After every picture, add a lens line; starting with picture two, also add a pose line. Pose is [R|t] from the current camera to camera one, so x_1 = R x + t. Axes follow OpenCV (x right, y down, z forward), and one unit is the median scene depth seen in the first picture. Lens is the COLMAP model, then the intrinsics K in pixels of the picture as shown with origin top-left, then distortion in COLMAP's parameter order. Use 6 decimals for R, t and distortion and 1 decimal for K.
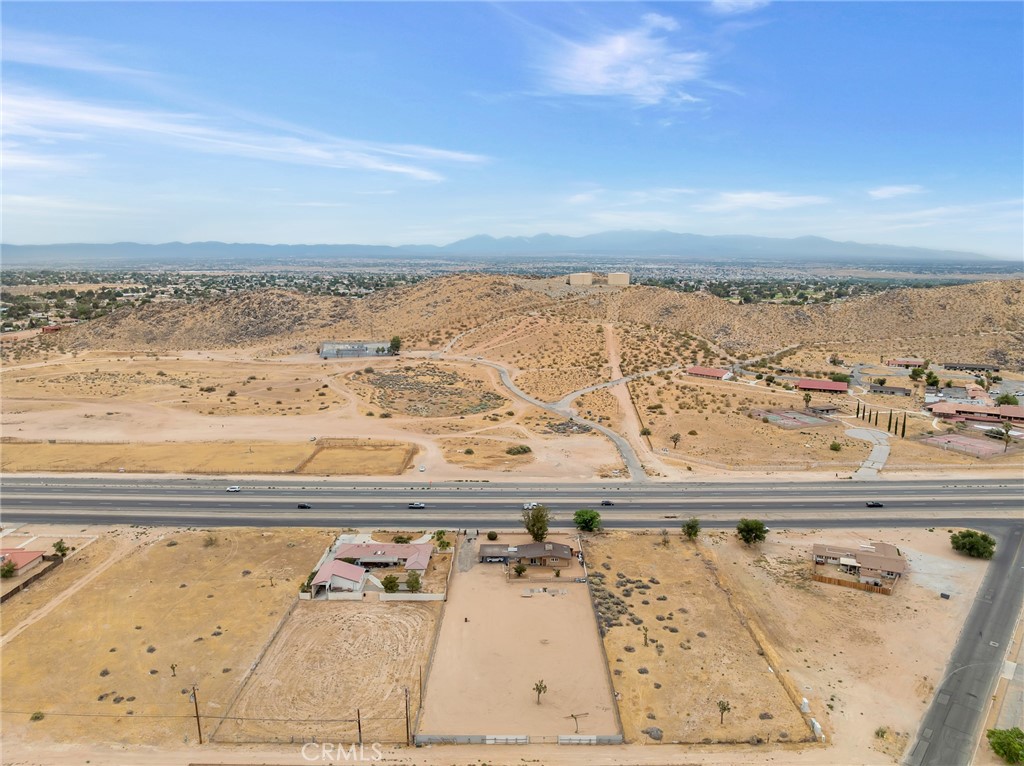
lens RADIAL K [[724.2, 0, 516.4], [0, 724.2, 375.6], [0, 0, 1]] dist [-0.036680, -0.002335]
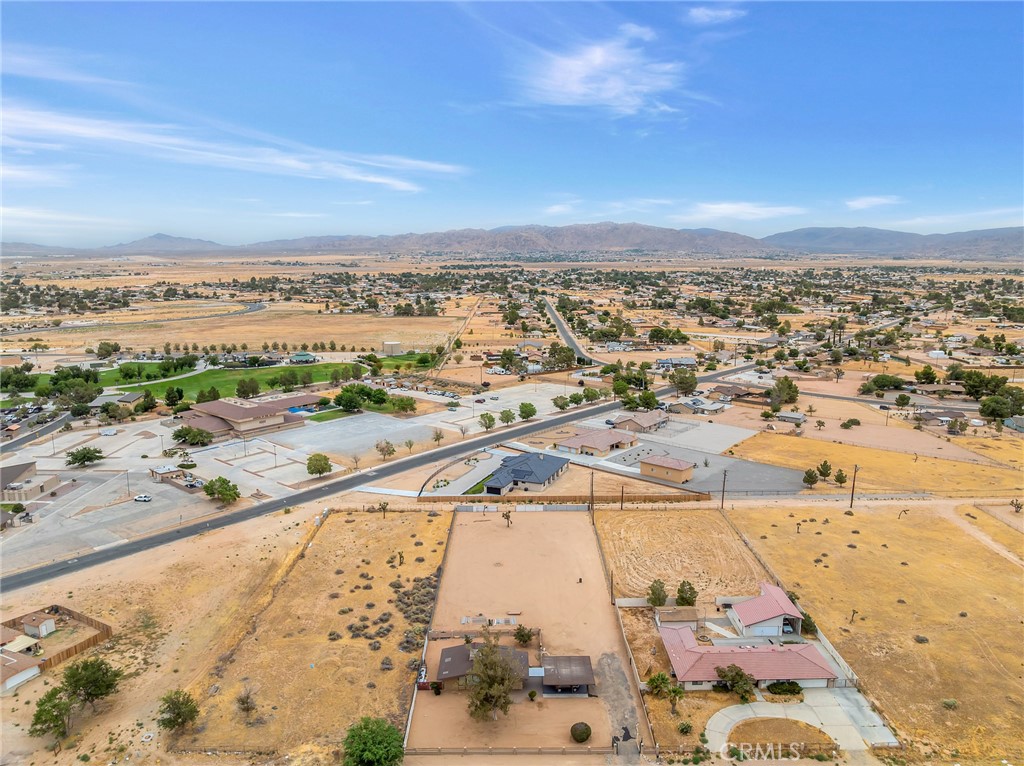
lens RADIAL K [[724.2, 0, 516.4], [0, 724.2, 375.6], [0, 0, 1]] dist [-0.036680, -0.002335]
pose [[-0.999996, 0.000994, -0.002594, 0.012007], [0.000087, 0.944559, 0.328343, -0.172470], [0.002776, 0.328341, -0.944555, 1.434823]]
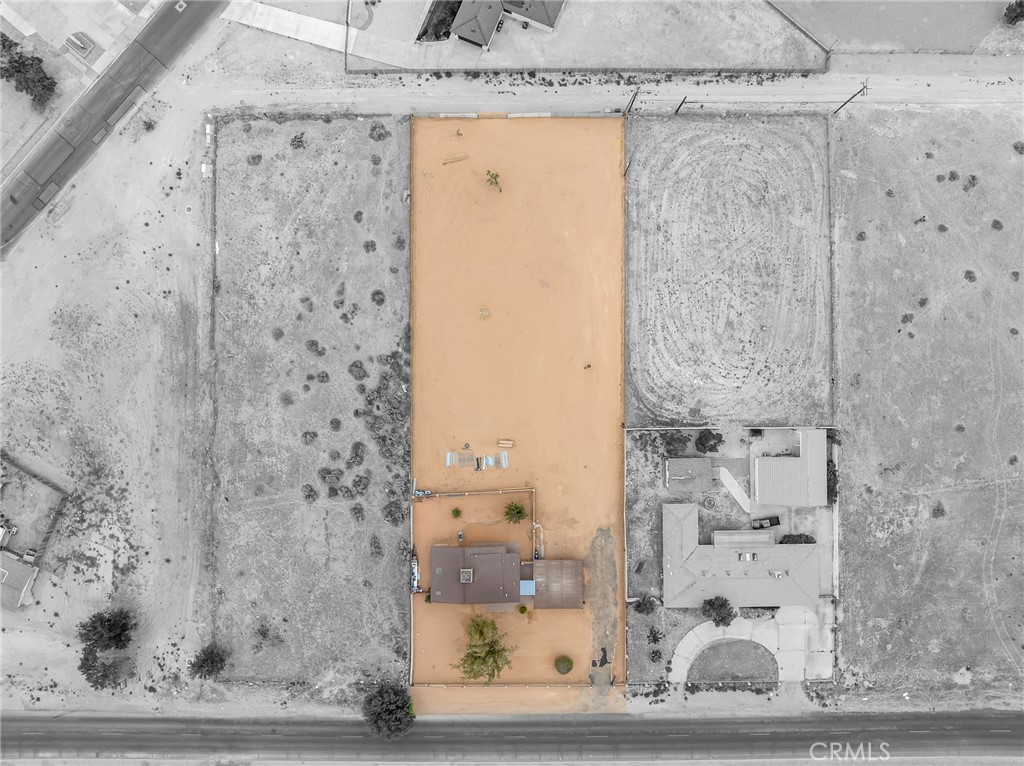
lens RADIAL K [[724.2, 0, 516.4], [0, 724.2, 375.6], [0, 0, 1]] dist [-0.036680, -0.002335]
pose [[-0.999986, 0.002378, -0.004670, 0.006370], [-0.004955, -0.138693, 0.990323, -0.314648], [0.001707, 0.990333, 0.138703, 0.726949]]
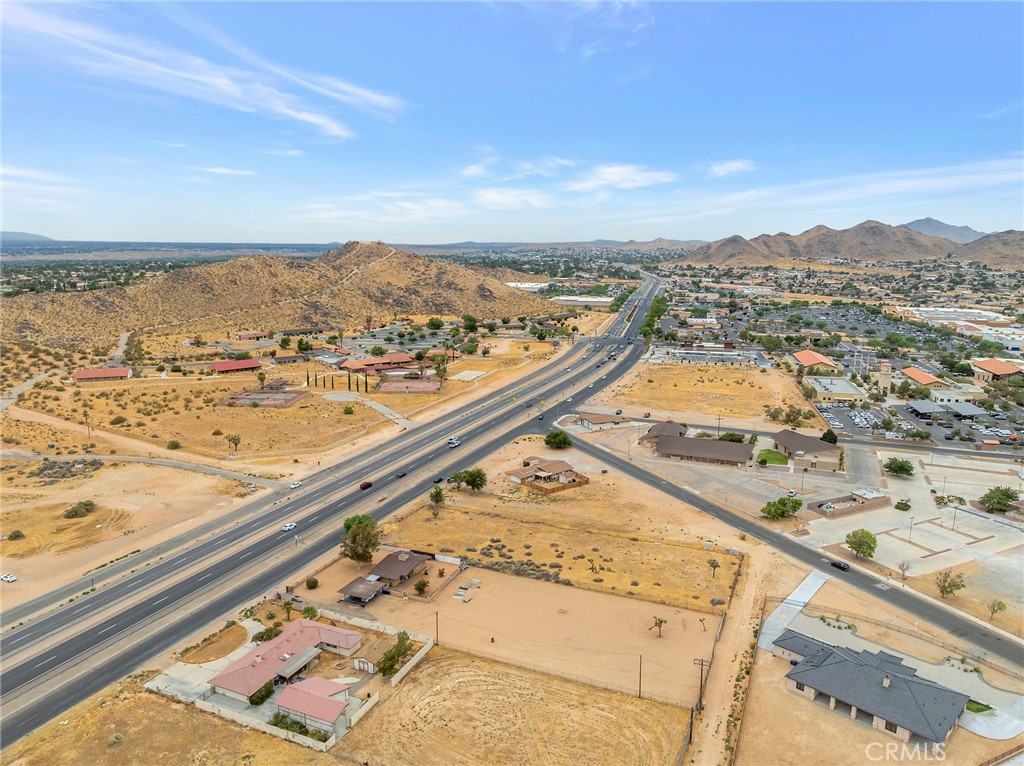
lens RADIAL K [[724.2, 0, 516.4], [0, 724.2, 375.6], [0, 0, 1]] dist [-0.036680, -0.002335]
pose [[0.398247, -0.168732, 0.901626, -0.653827], [0.144900, 0.982167, 0.119803, -0.072211], [-0.905761, 0.082934, 0.415594, 0.457289]]
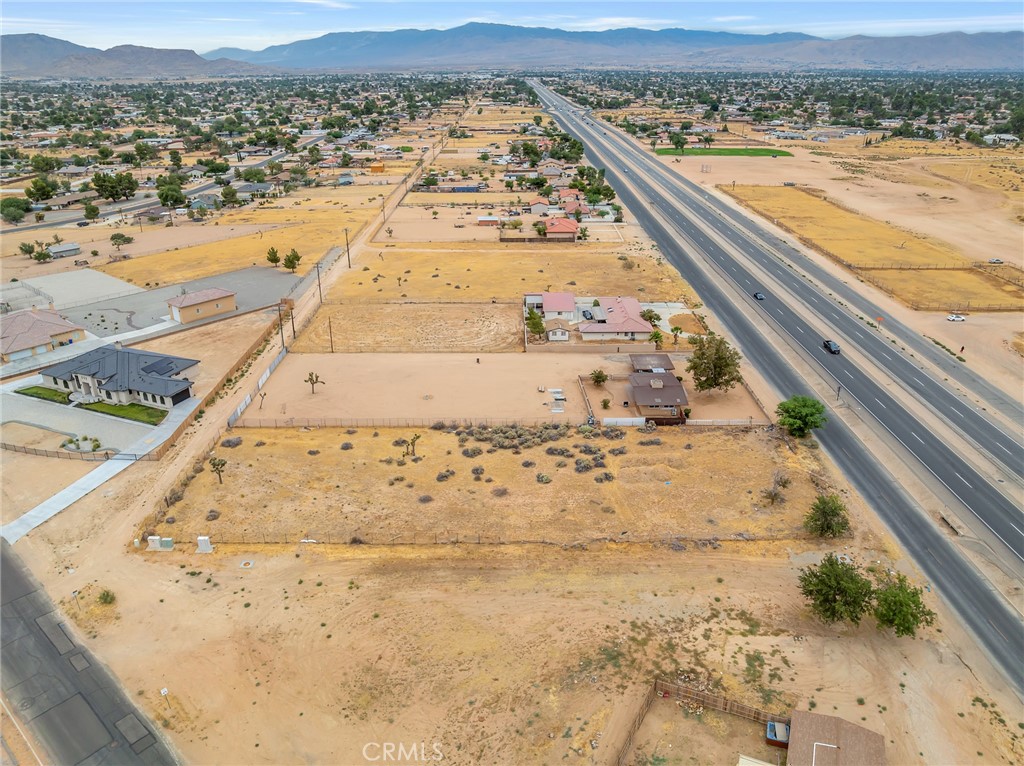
lens RADIAL K [[724.2, 0, 516.4], [0, 724.2, 375.6], [0, 0, 1]] dist [-0.036680, -0.002335]
pose [[0.009774, 0.393800, -0.919144, 0.640948], [-0.158684, 0.908151, 0.387402, -0.011421], [0.987281, 0.142067, 0.071366, 0.789517]]
